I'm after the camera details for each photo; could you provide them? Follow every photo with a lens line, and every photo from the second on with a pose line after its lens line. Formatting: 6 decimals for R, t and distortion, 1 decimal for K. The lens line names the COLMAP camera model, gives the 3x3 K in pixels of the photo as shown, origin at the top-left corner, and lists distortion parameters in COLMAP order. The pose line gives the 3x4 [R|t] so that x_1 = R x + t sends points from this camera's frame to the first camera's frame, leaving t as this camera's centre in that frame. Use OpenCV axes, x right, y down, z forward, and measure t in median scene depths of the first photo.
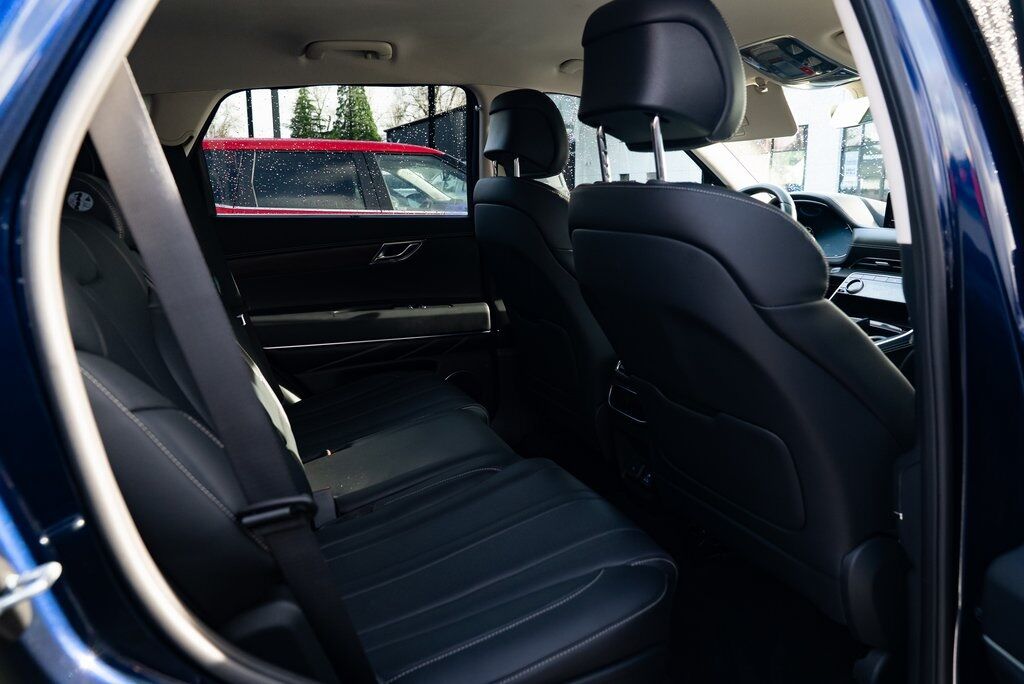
lens RADIAL K [[694.8, 0, 514.3], [0, 694.8, 343.7], [0, 0, 1]] dist [-0.026873, -0.004934]
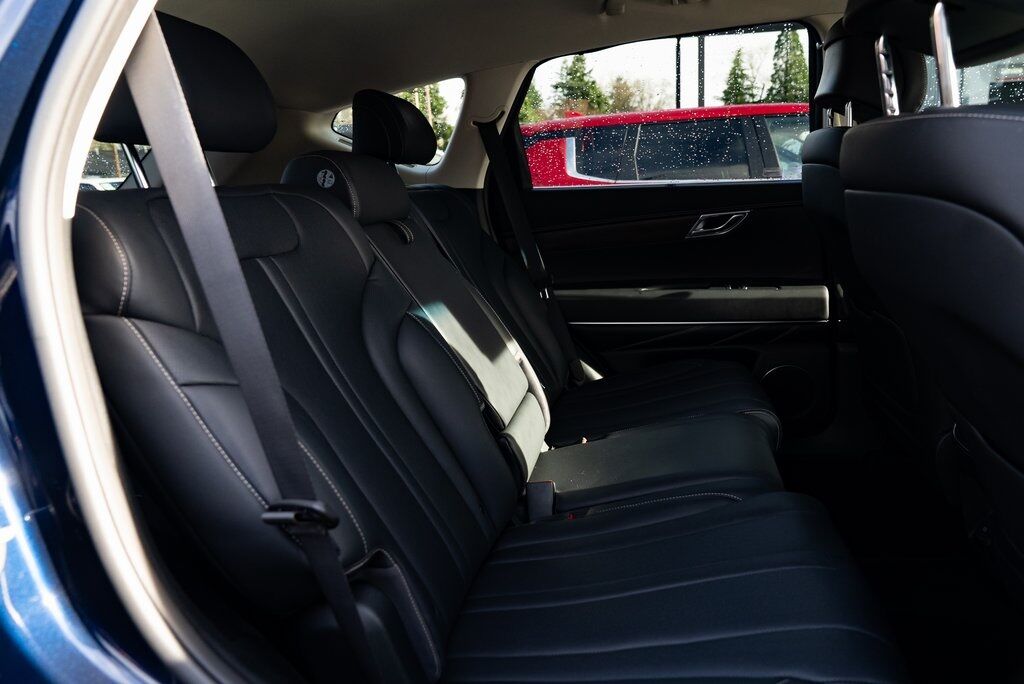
lens RADIAL K [[694.8, 0, 510.6], [0, 694.8, 340.5], [0, 0, 1]] dist [-0.026873, -0.004934]
pose [[0.830302, 0.084280, -0.550905, 0.115363], [-0.065709, 0.996409, 0.053402, -0.015510], [0.553427, -0.008140, 0.832858, 0.125317]]
